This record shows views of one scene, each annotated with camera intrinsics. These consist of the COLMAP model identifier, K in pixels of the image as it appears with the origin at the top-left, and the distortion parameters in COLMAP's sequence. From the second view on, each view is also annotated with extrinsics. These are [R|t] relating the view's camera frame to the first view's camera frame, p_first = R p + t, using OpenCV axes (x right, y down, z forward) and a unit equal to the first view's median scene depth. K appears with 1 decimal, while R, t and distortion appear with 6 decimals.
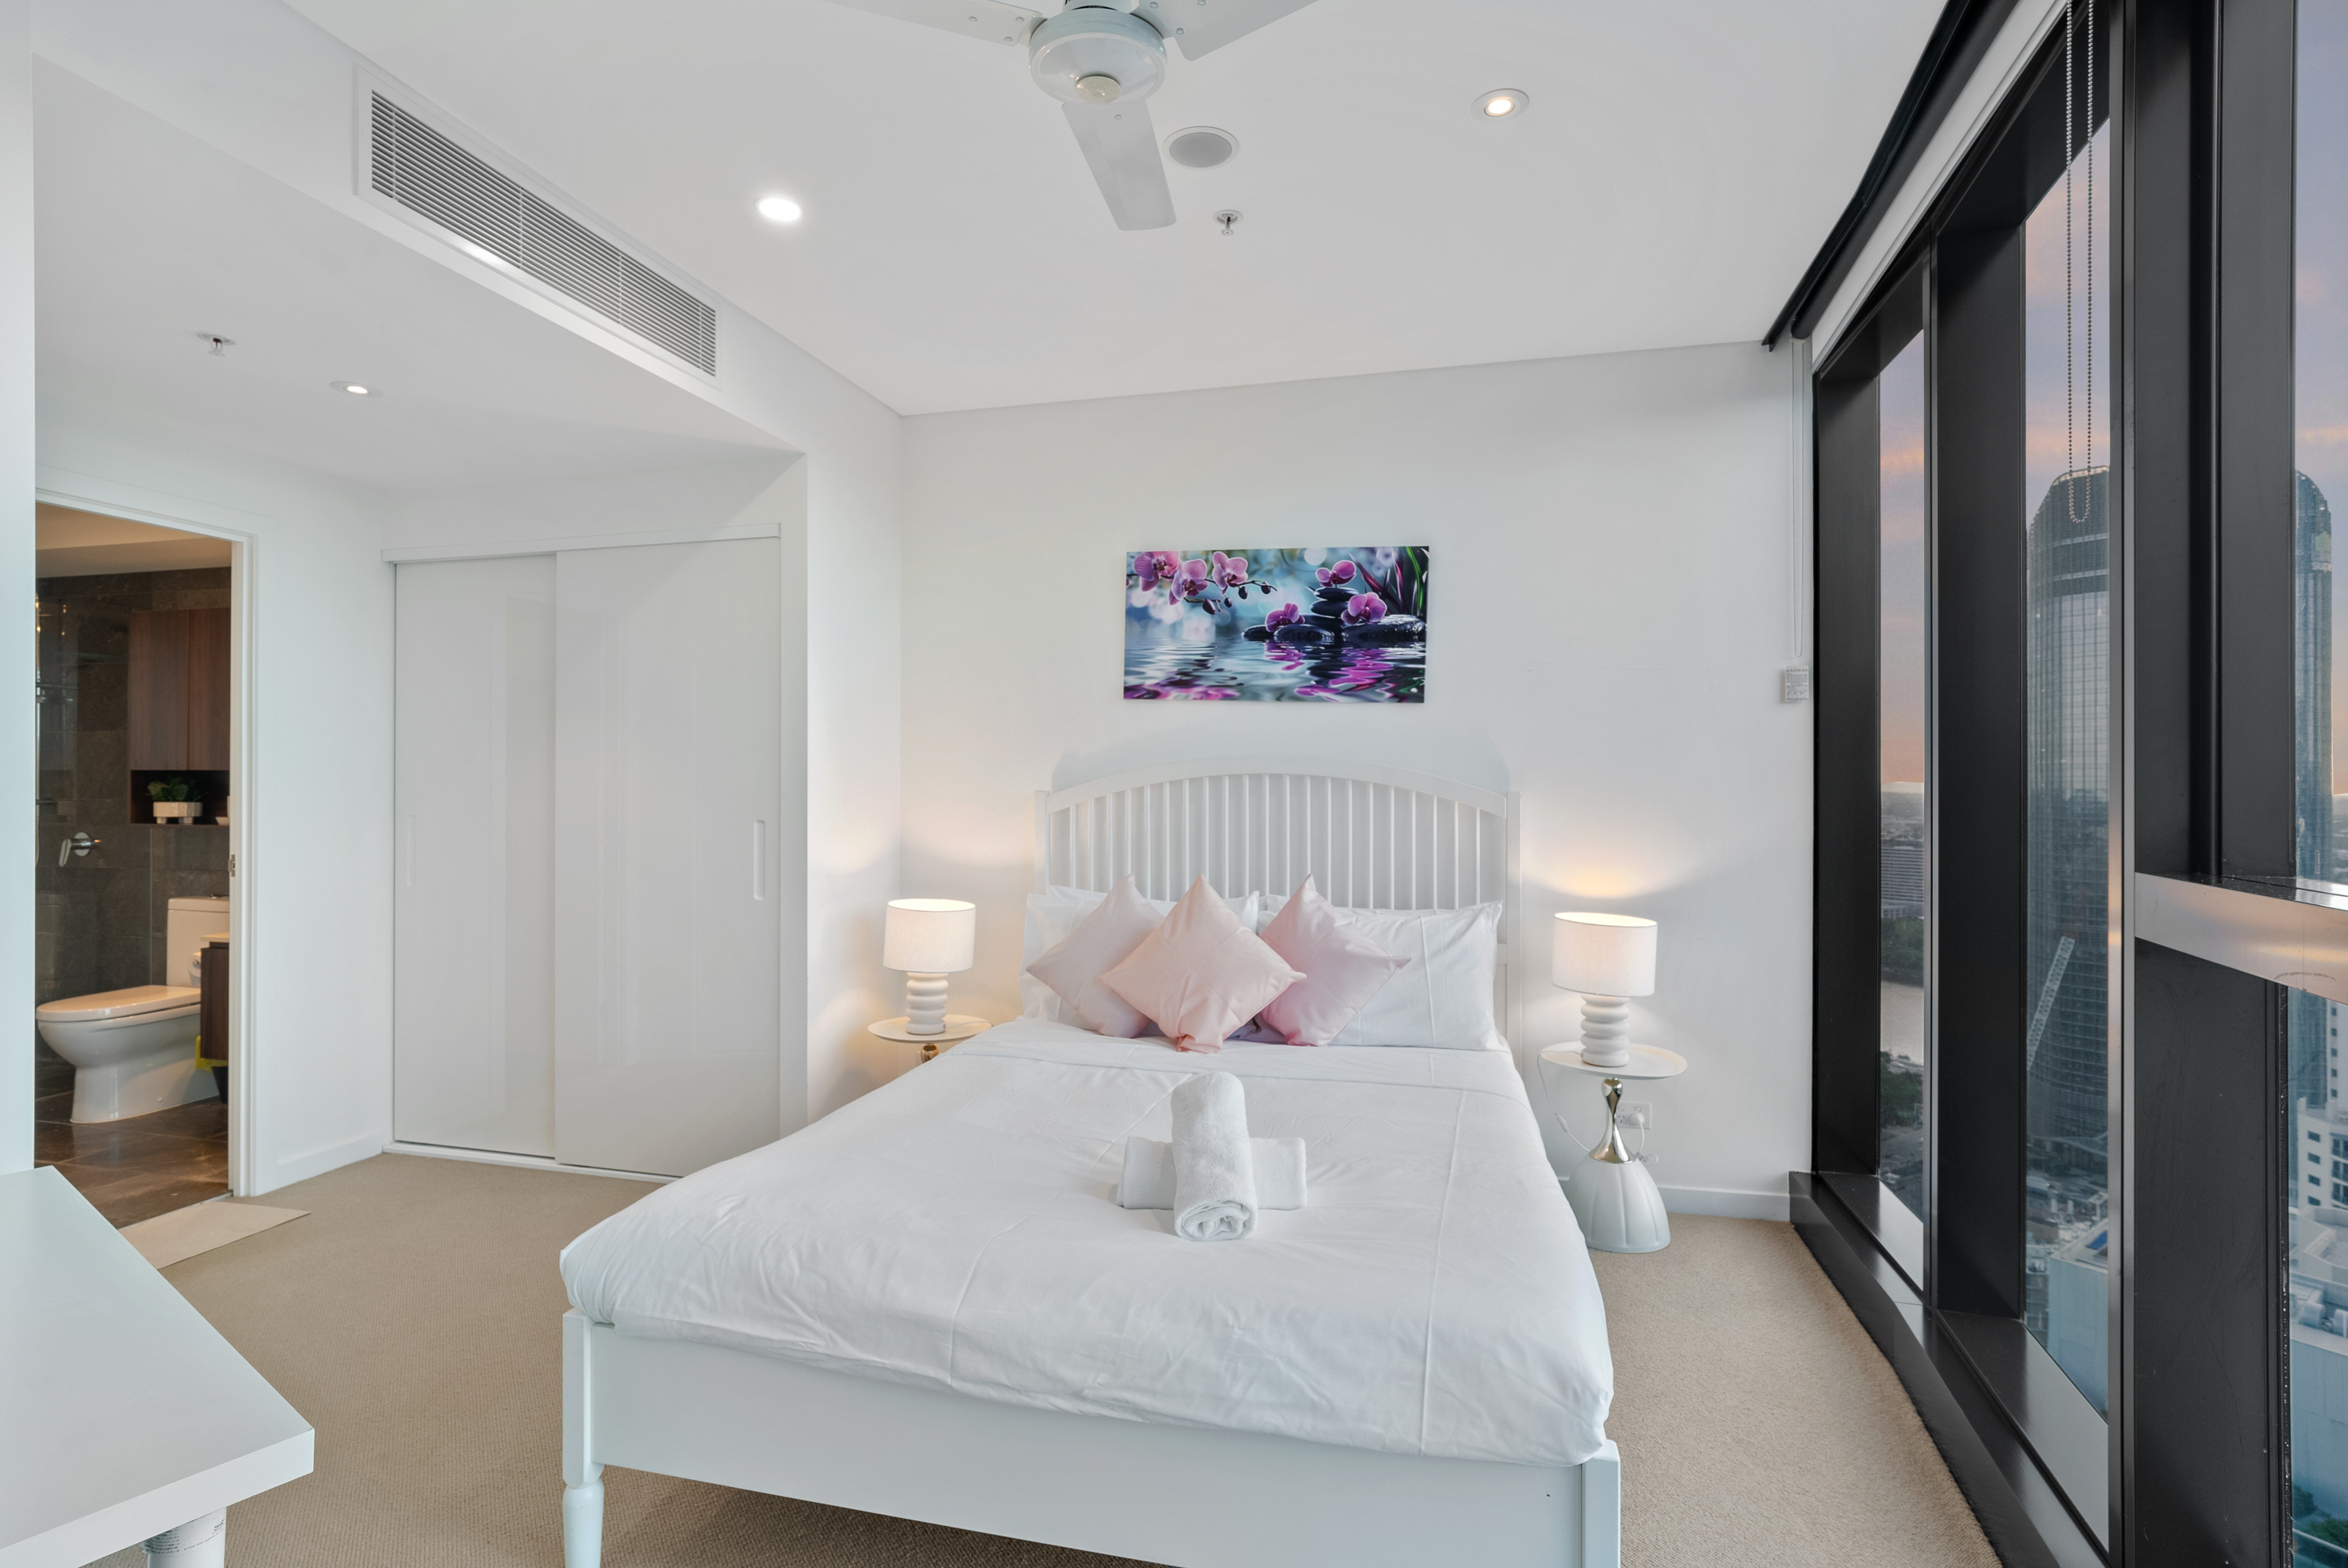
lens RADIAL K [[1112.9, 0, 1186.0], [0, 1112.9, 783.9], [0, 0, 1]] dist [-0.007674, 0.003344]
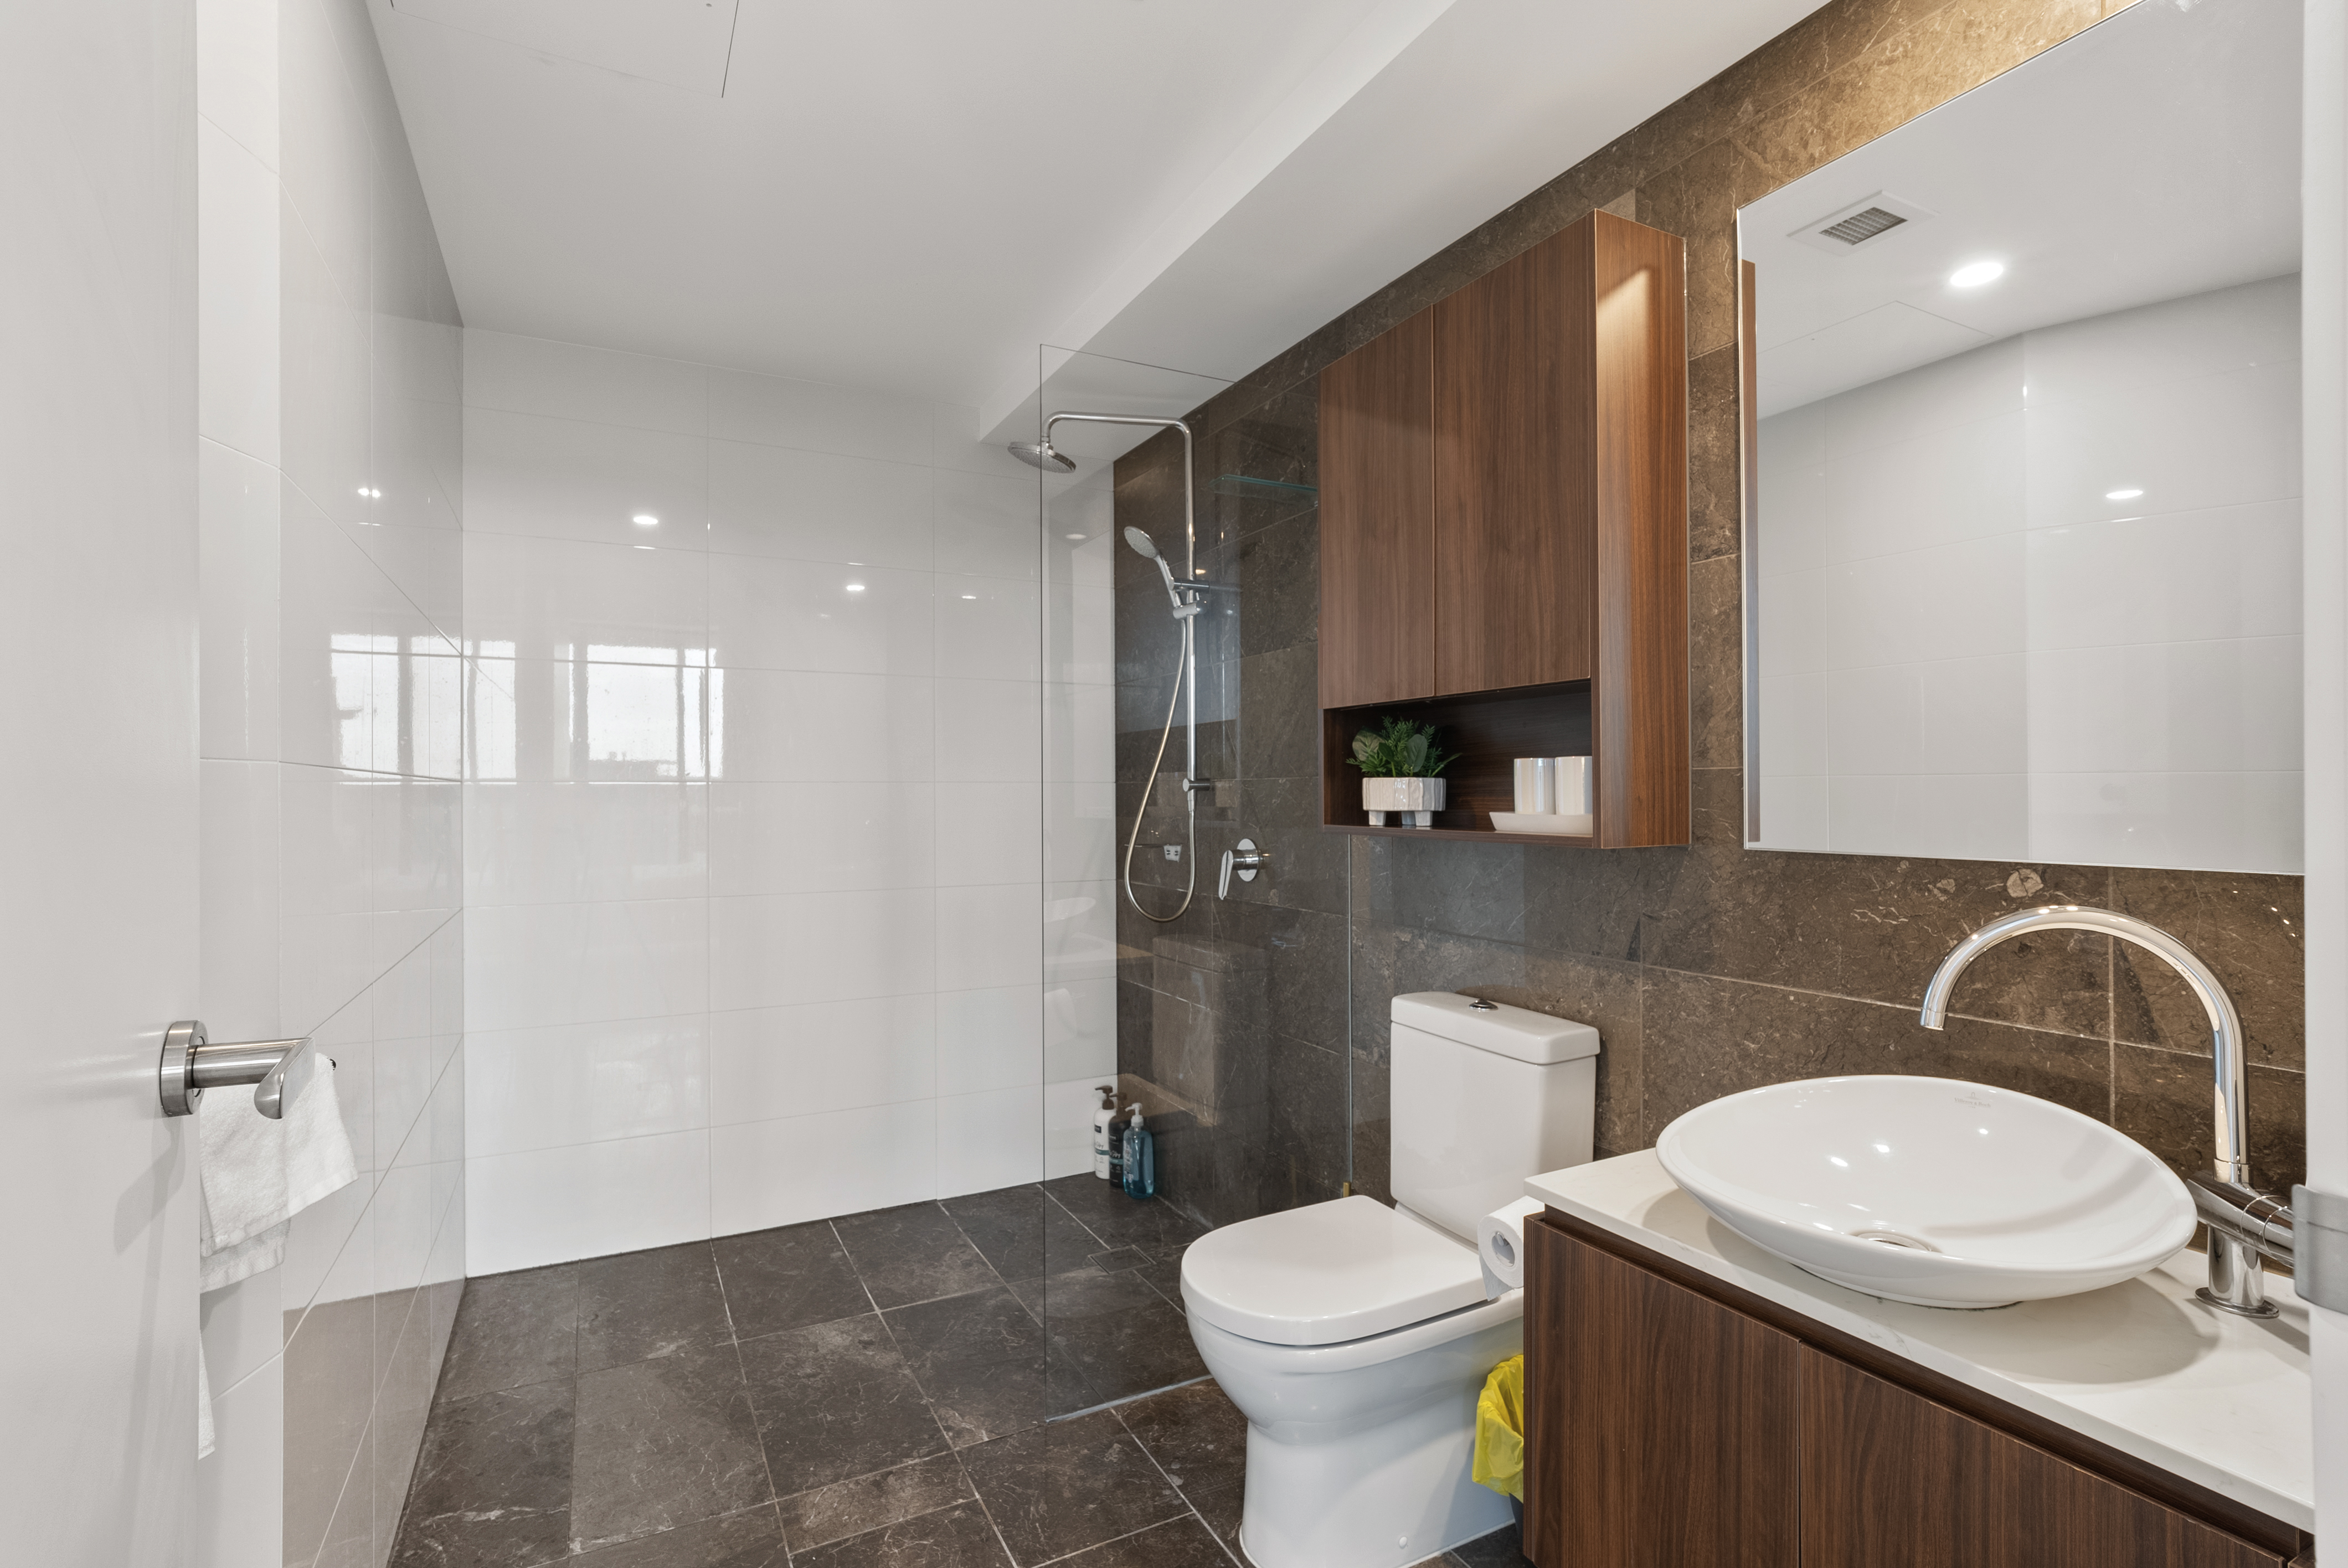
lens RADIAL K [[1112.9, 0, 1167.0], [0, 1112.9, 795.4], [0, 0, 1]] dist [-0.007674, 0.003344]
pose [[0.664177, -0.007263, -0.747540, -0.632571], [0.009056, 0.999958, -0.001669, 0.023098], [0.747520, -0.005662, 0.664215, 0.626129]]
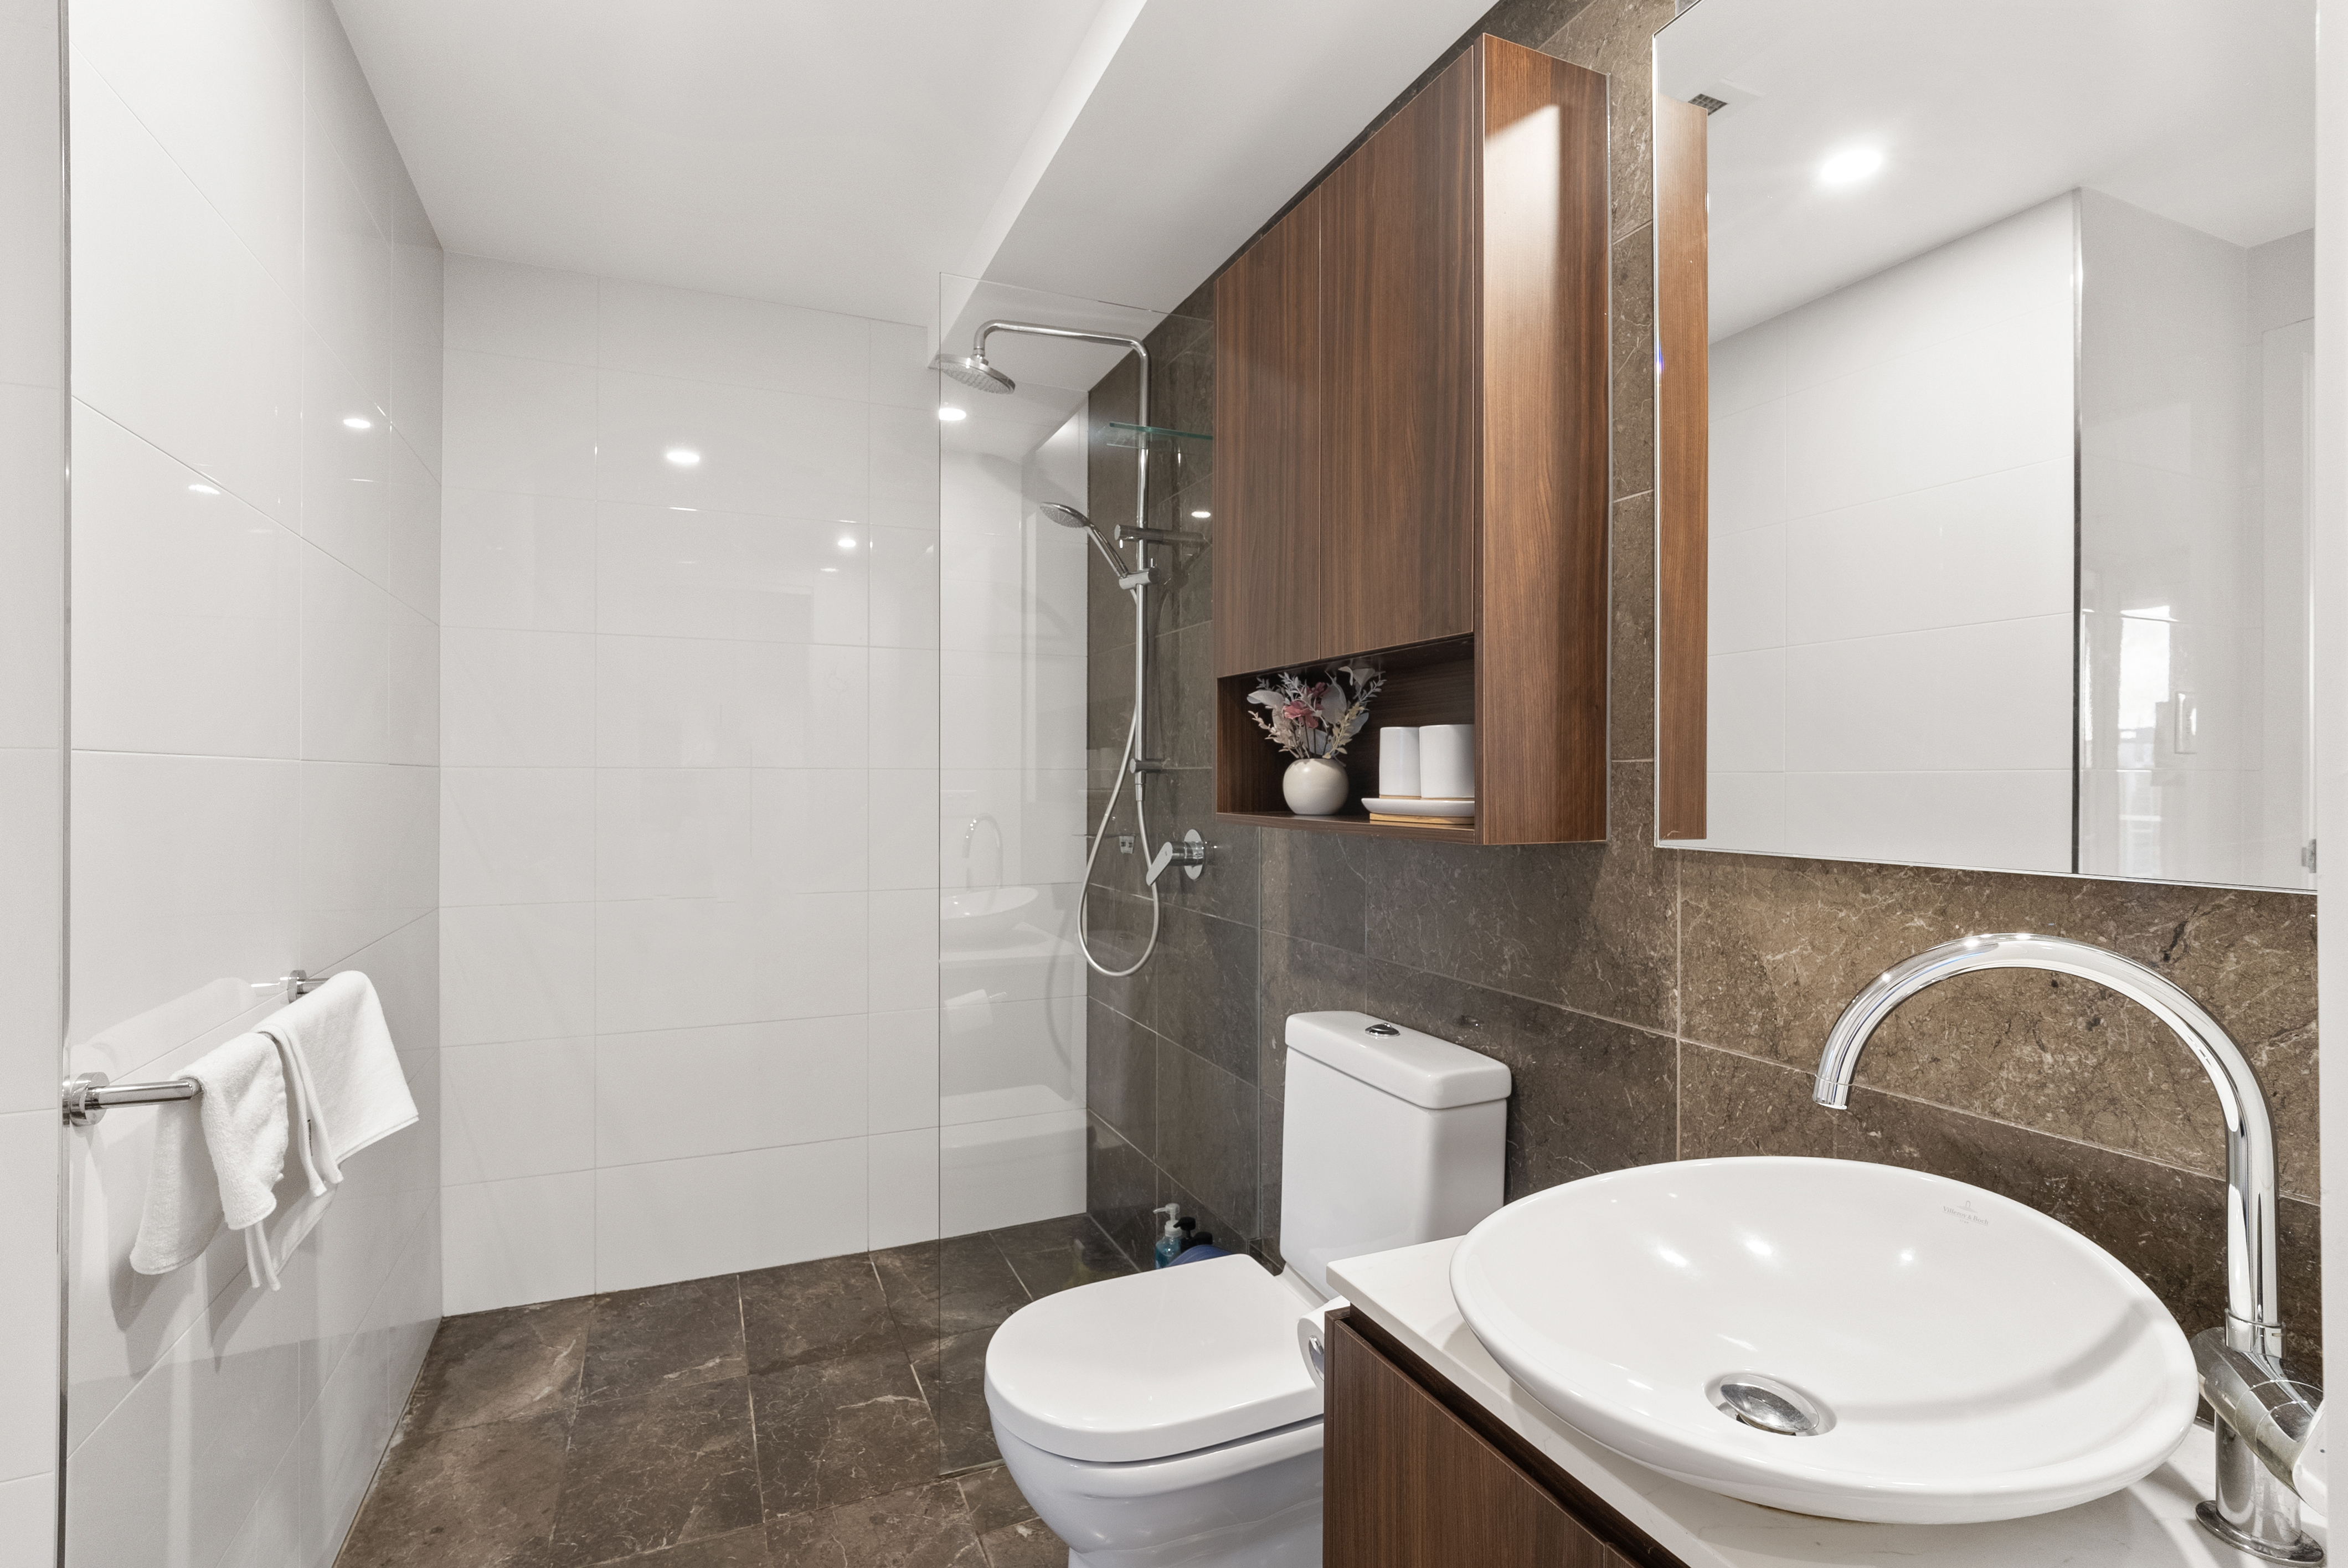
lens RADIAL K [[1112.9, 0, 1195.1], [0, 1112.9, 784.4], [0, 0, 1]] dist [-0.007674, 0.003344]
pose [[0.609027, -0.002474, -0.793146, -0.625276], [-0.005344, 0.999960, -0.007222, 0.027762], [0.793132, 0.008637, 0.608989, 0.732404]]
